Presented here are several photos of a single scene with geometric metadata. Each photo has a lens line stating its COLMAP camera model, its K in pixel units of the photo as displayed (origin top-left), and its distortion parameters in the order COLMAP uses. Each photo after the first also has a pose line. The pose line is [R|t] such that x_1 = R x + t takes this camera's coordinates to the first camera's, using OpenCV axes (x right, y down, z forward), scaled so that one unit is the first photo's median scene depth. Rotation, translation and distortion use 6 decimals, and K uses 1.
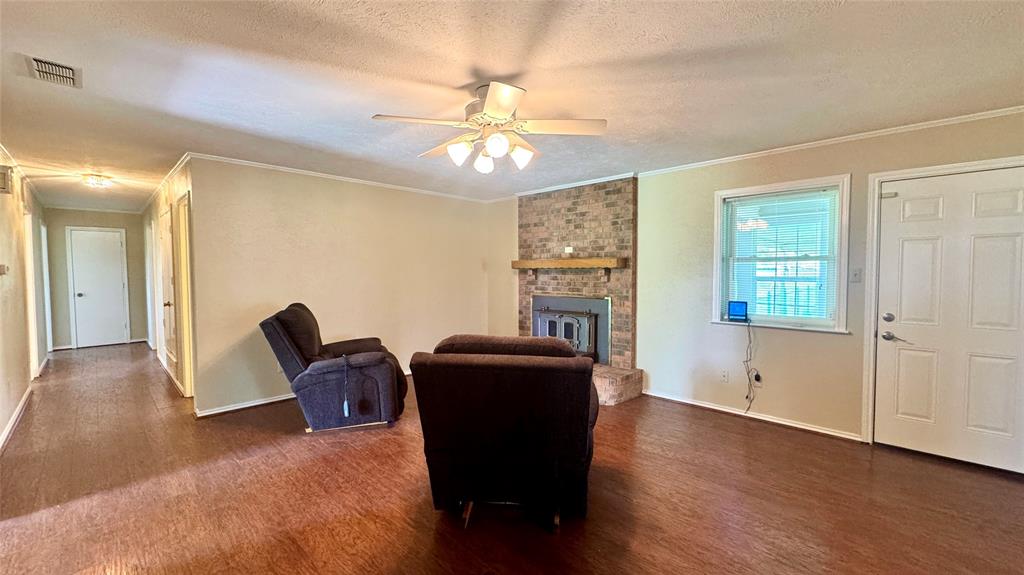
lens RADIAL K [[409.8, 0, 510.5], [0, 409.8, 287.0], [0, 0, 1]] dist [-0.007669, 0.000103]
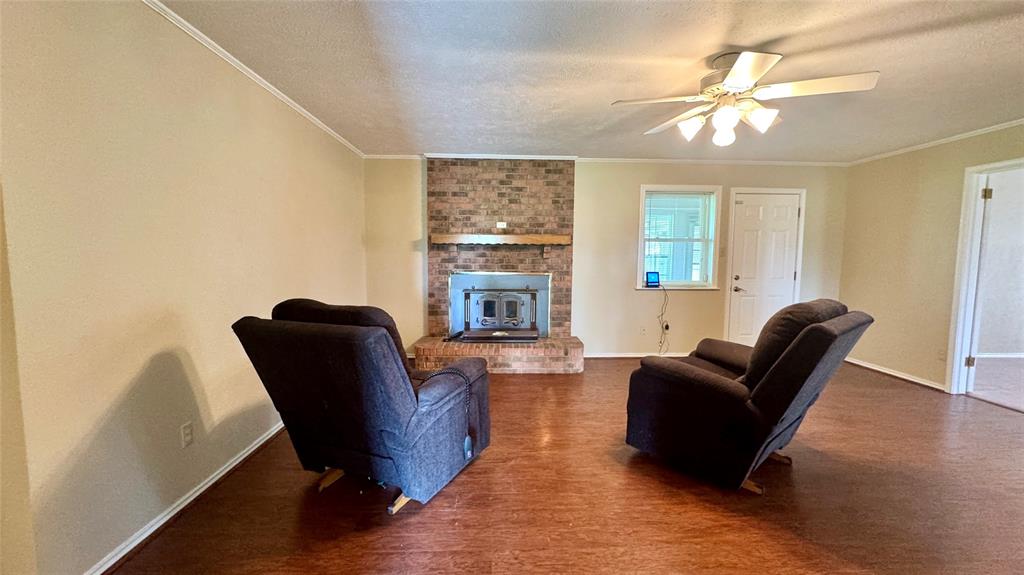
lens RADIAL K [[409.8, 0, 511.4], [0, 409.8, 286.1], [0, 0, 1]] dist [-0.007669, 0.000103]
pose [[0.683683, -0.053417, 0.727821, -0.559384], [0.022327, 0.998382, 0.052302, 0.001916], [-0.729437, -0.019508, 0.683770, 0.339988]]
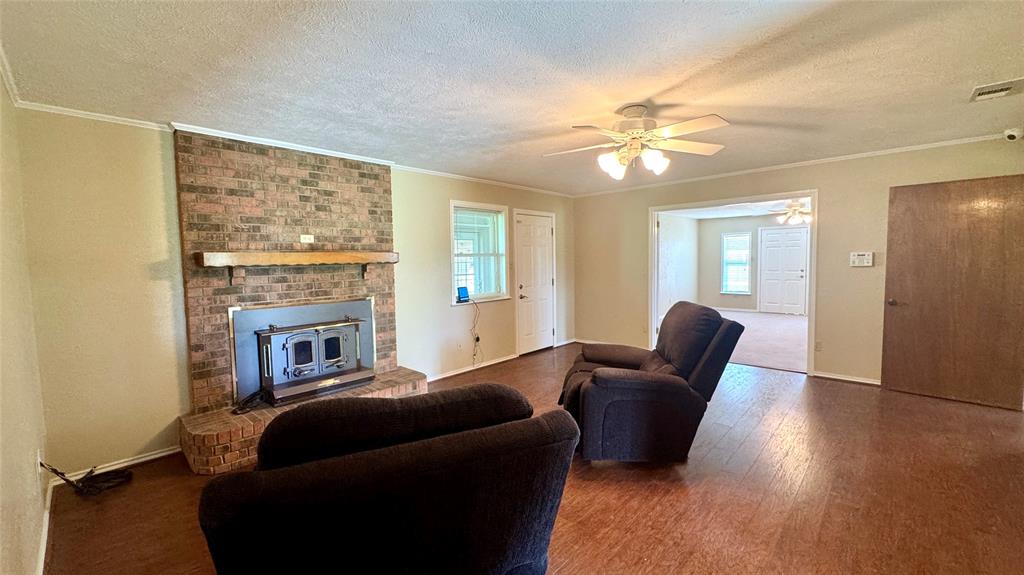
lens RADIAL K [[409.8, 0, 515.0], [0, 409.8, 285.9], [0, 0, 1]] dist [-0.007669, 0.000103]
pose [[-0.033769, -0.062598, 0.997467, -0.606134], [0.062216, 0.995969, 0.064610, -0.033178], [-0.997491, 0.064241, -0.029738, 0.685345]]
